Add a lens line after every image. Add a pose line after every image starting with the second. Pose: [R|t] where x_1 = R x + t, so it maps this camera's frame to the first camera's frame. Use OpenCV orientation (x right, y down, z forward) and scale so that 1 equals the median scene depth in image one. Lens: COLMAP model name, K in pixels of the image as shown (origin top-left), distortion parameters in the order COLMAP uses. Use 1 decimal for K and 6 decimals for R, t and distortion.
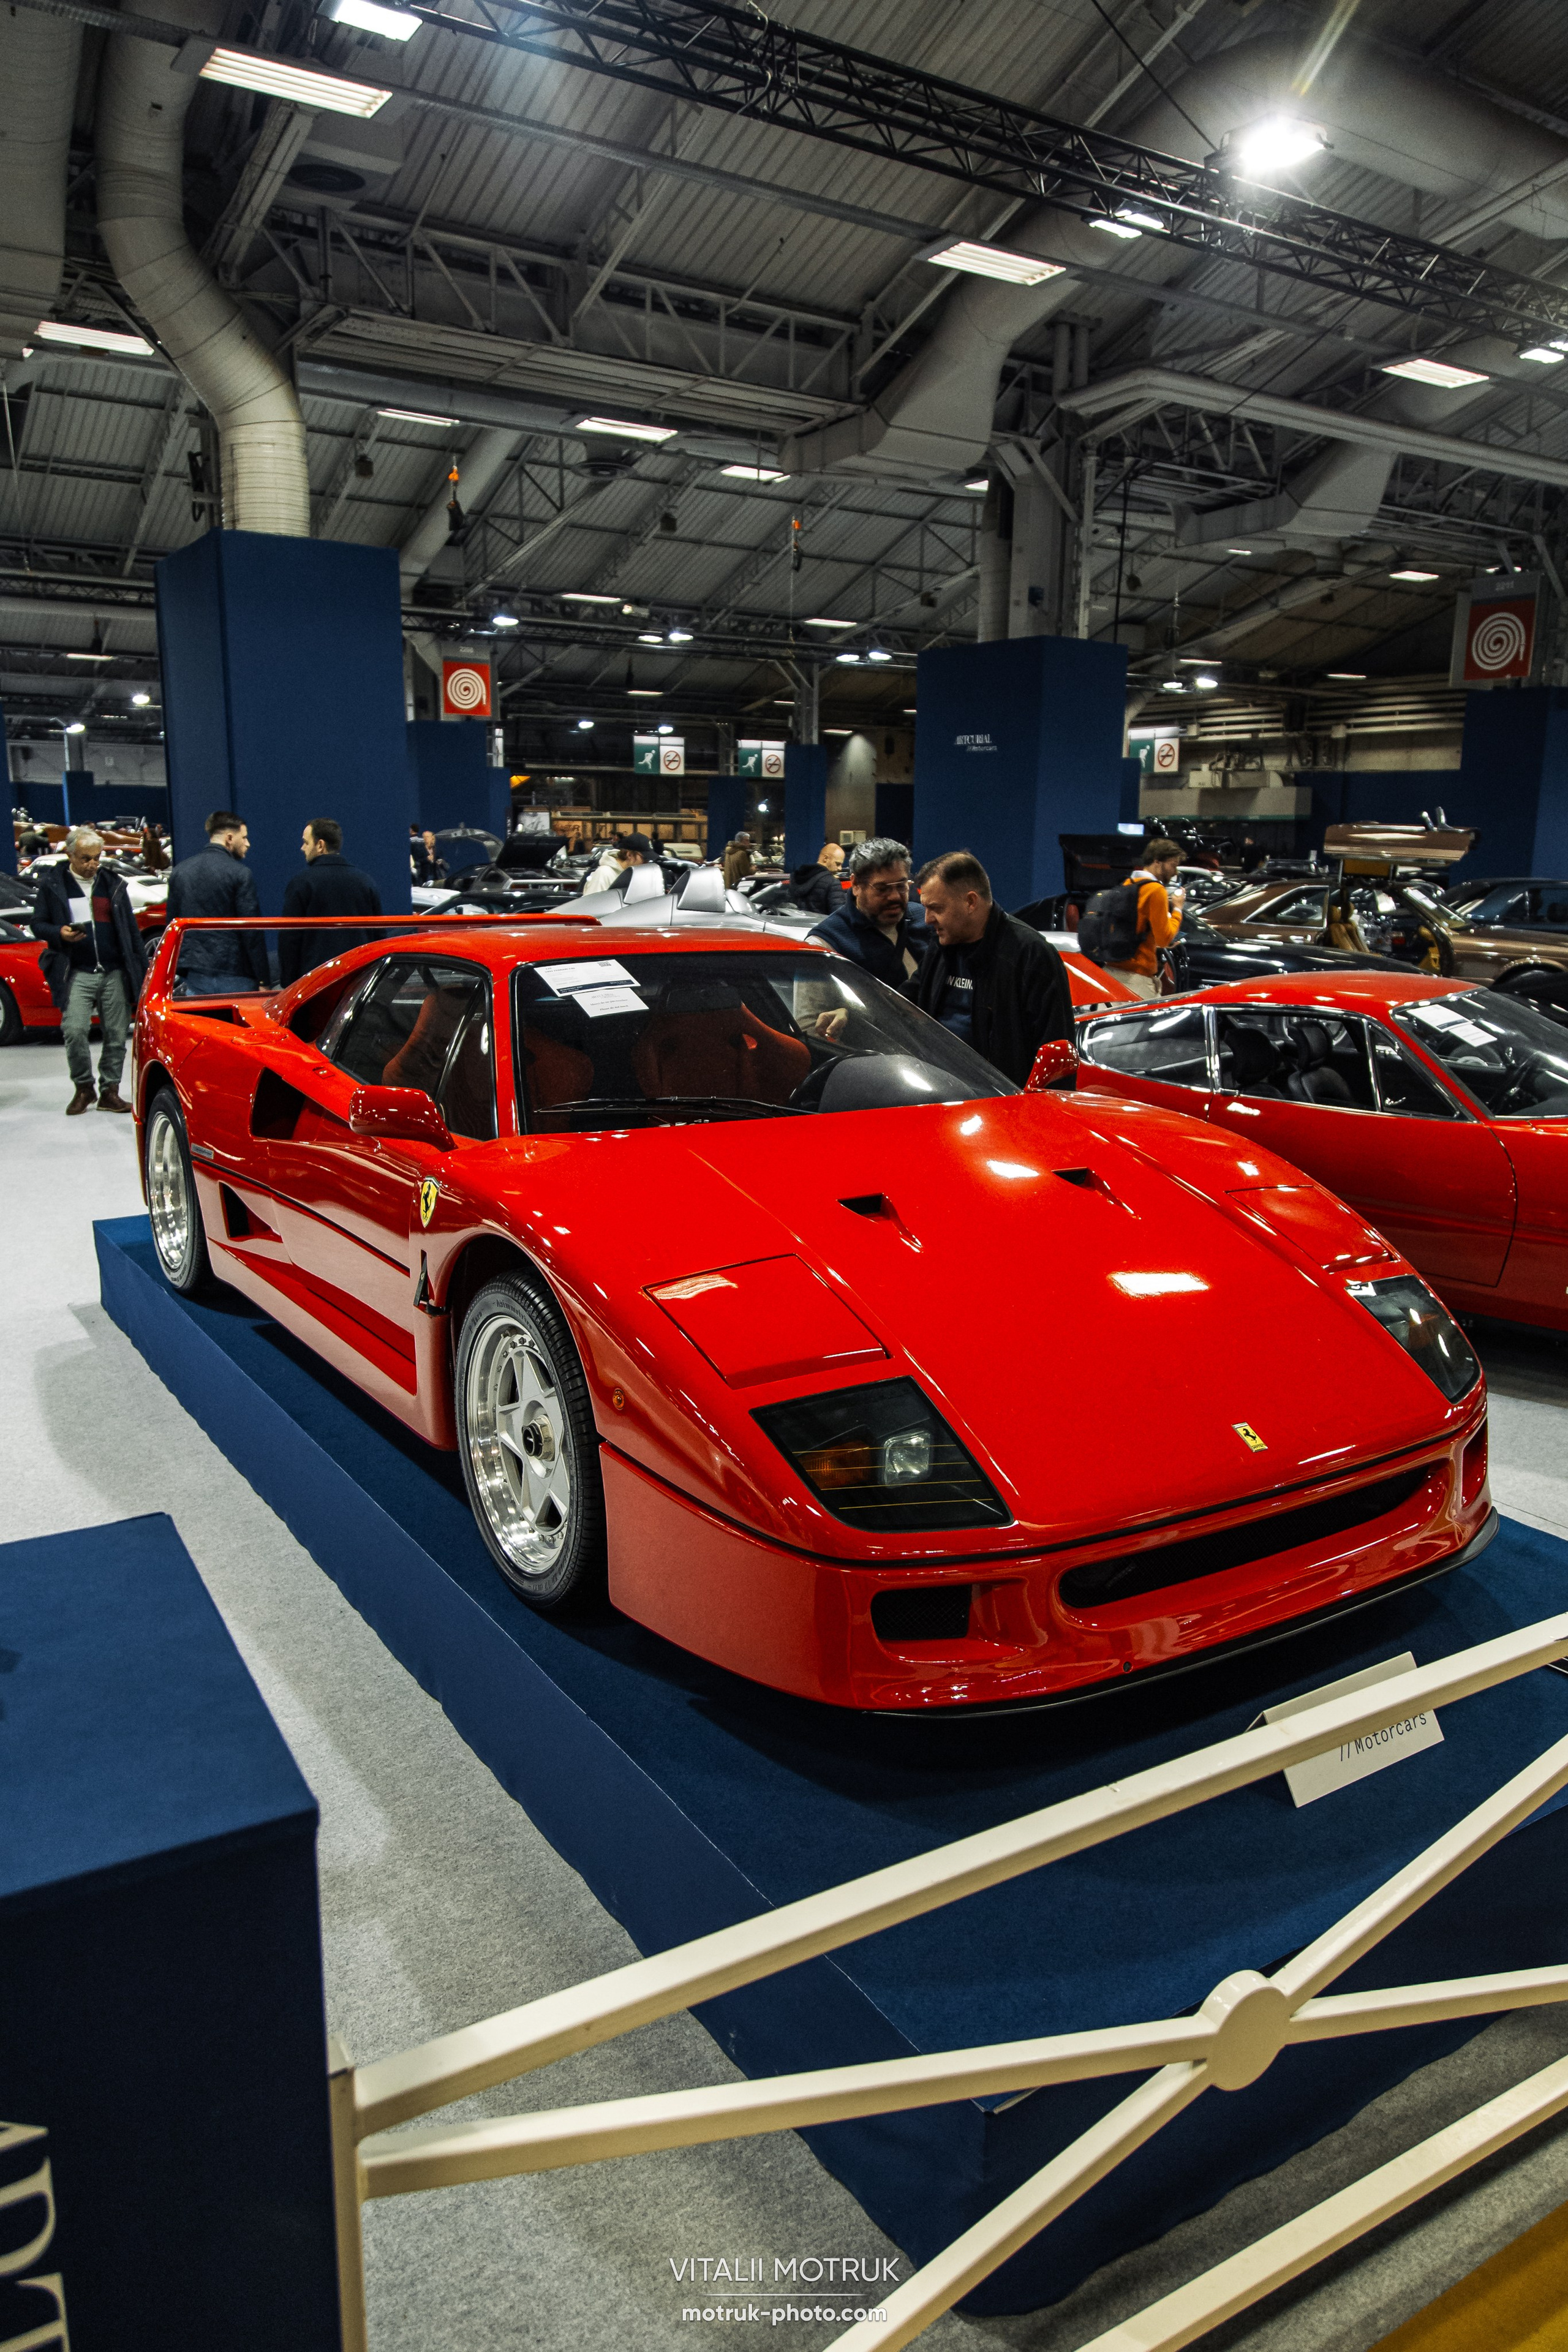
lens RADIAL K [[1578.1, 0, 776.5], [0, 1578.1, 1168.8], [0, 0, 1]] dist [0.005008, 0.003820]
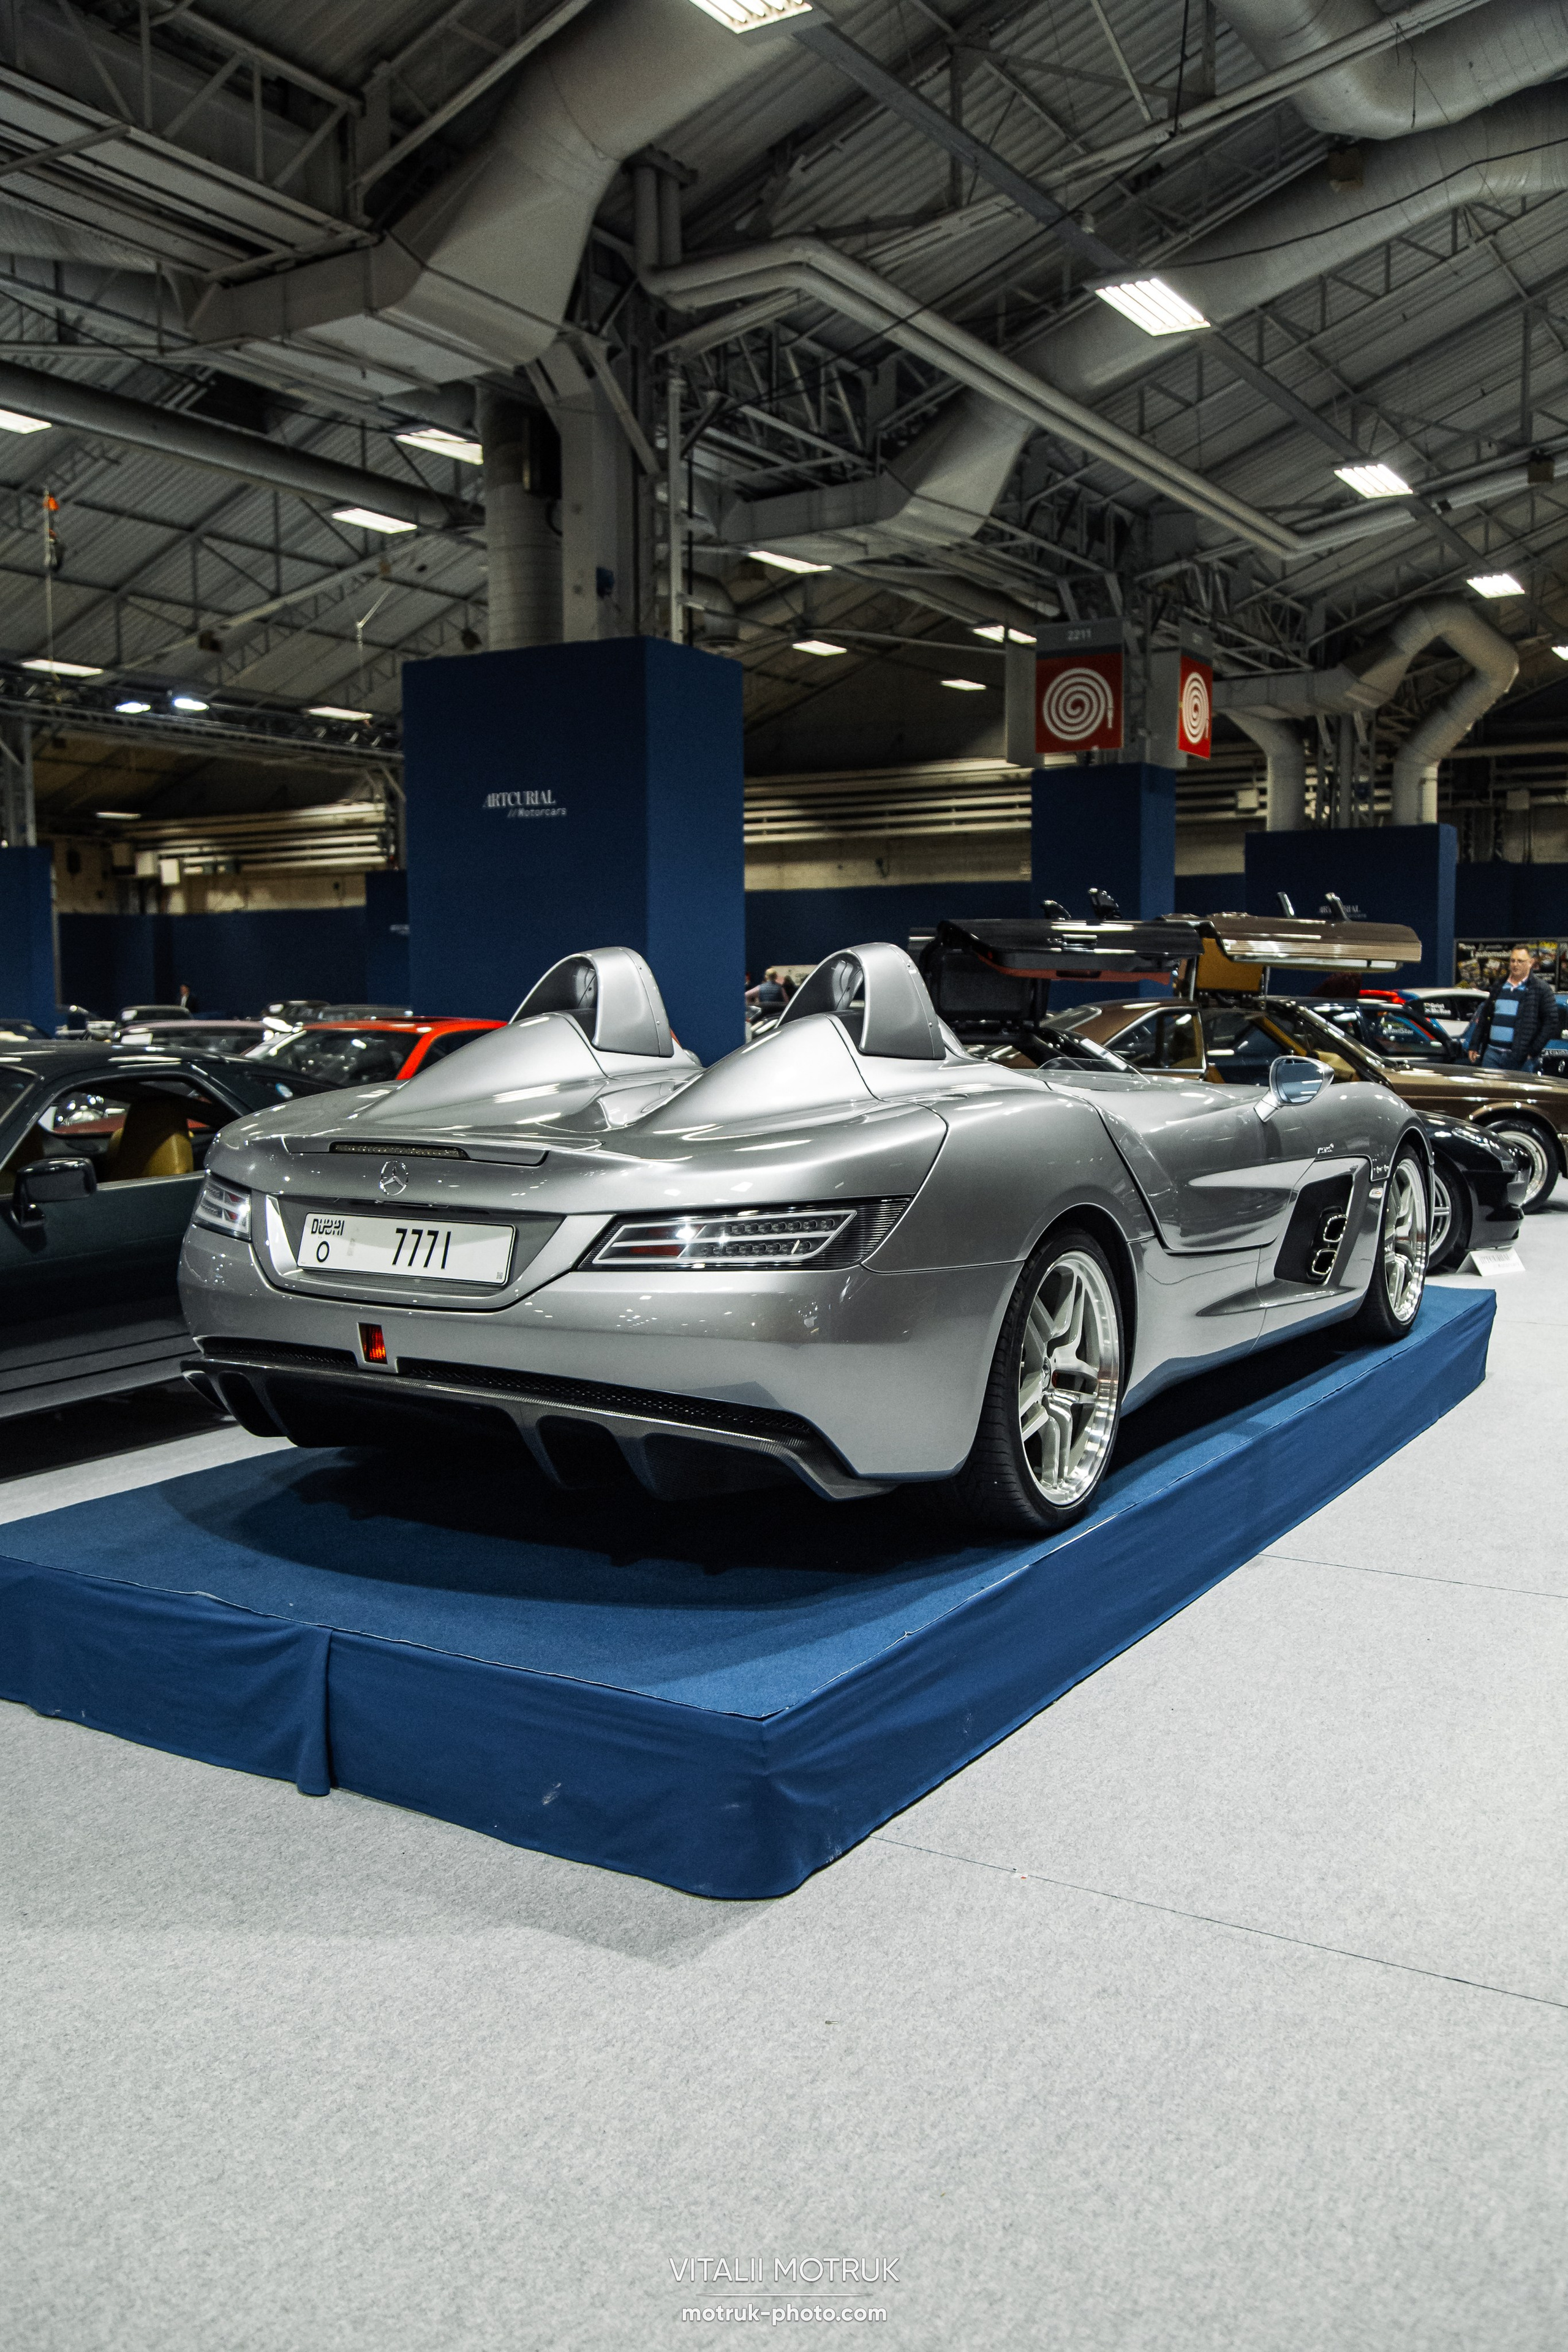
lens RADIAL K [[1952.2, 0, 749.2], [0, 1952.2, 1177.0], [0, 0, 1]] dist [-0.017651, 0.004243]
pose [[0.901658, -0.061289, 0.428086, -0.123757], [0.108501, 0.990304, -0.086749, -0.044812], [-0.418618, 0.124666, 0.899565, 0.271614]]
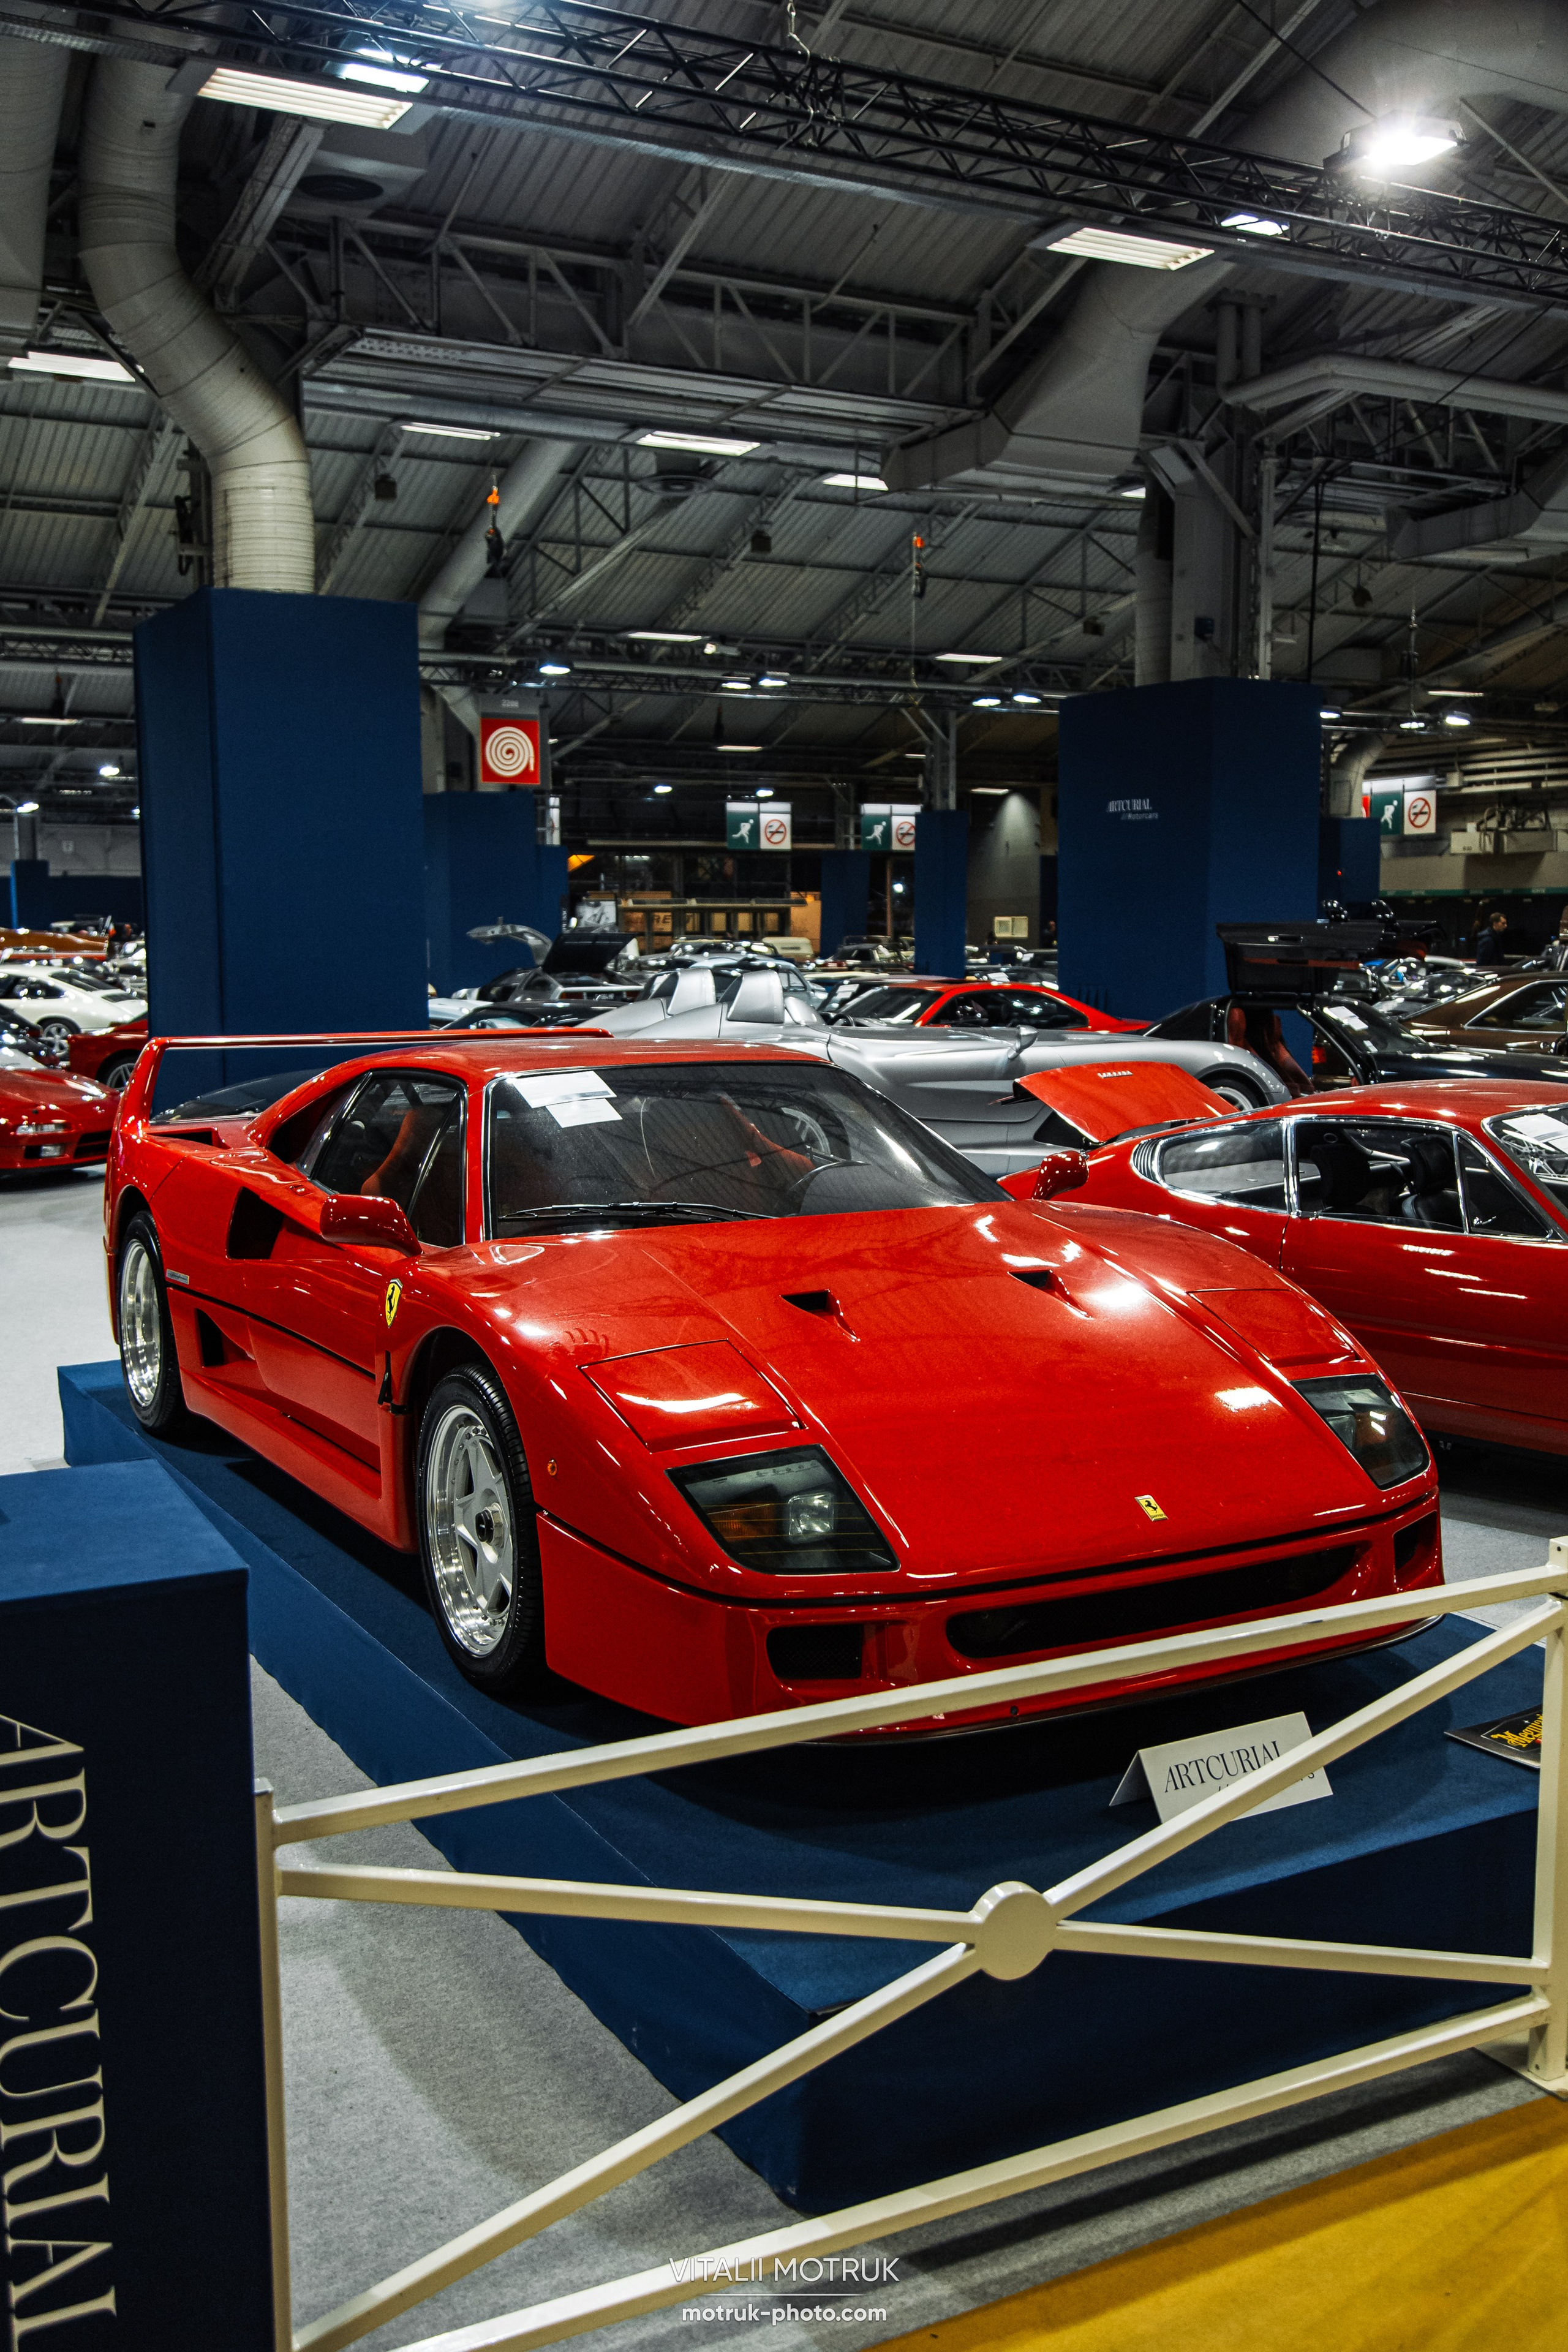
lens RADIAL K [[2111.9, 0, 784.6], [0, 2111.9, 1184.8], [0, 0, 1]] dist [0.014673, -0.002286]
pose [[0.997740, -0.008419, -0.066669, 0.018906], [0.002709, 0.996353, -0.085279, 0.009275], [0.067144, 0.084906, 0.994124, -0.053637]]
